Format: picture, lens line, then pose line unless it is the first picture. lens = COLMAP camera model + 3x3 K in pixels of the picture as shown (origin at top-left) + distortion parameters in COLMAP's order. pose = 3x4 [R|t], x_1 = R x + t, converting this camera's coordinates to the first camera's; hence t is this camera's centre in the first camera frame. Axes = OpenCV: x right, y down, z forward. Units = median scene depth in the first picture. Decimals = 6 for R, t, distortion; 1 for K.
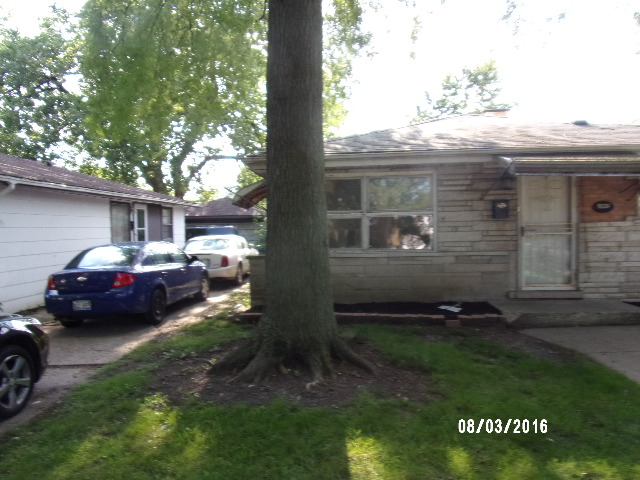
lens RADIAL K [[478.3, 0, 318.2], [0, 478.3, 237.3], [0, 0, 1]] dist [-0.004569, -0.014759]
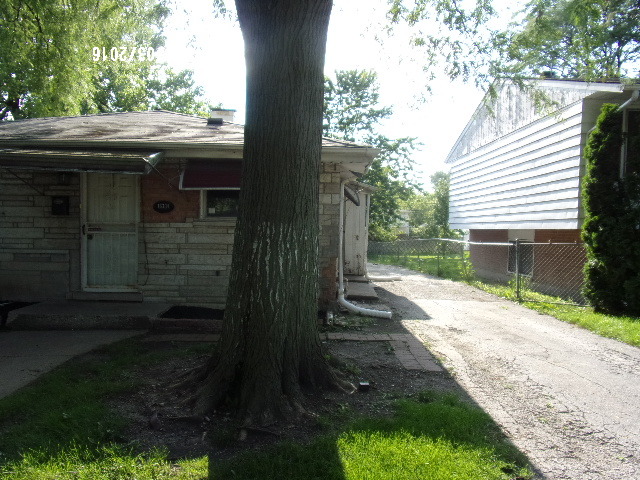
lens RADIAL K [[478.3, 0, 322.2], [0, 478.3, 241.8], [0, 0, 1]] dist [-0.004569, -0.014759]
pose [[0.996512, 0.033073, 0.076619, 0.826883], [-0.033259, 0.999446, 0.001153, -0.005156], [-0.076539, -0.003697, 0.997060, 0.010116]]
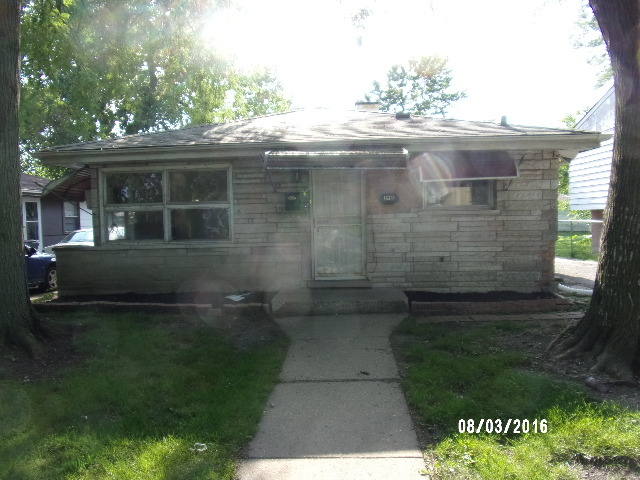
lens RADIAL K [[478.3, 0, 319.9], [0, 478.3, 241.6], [0, 0, 1]] dist [-0.004569, -0.014759]
pose [[0.999924, -0.004570, 0.011494, 0.425719], [0.004251, 0.999607, 0.027696, -0.001019], [-0.011616, -0.027646, 0.999550, -0.033318]]
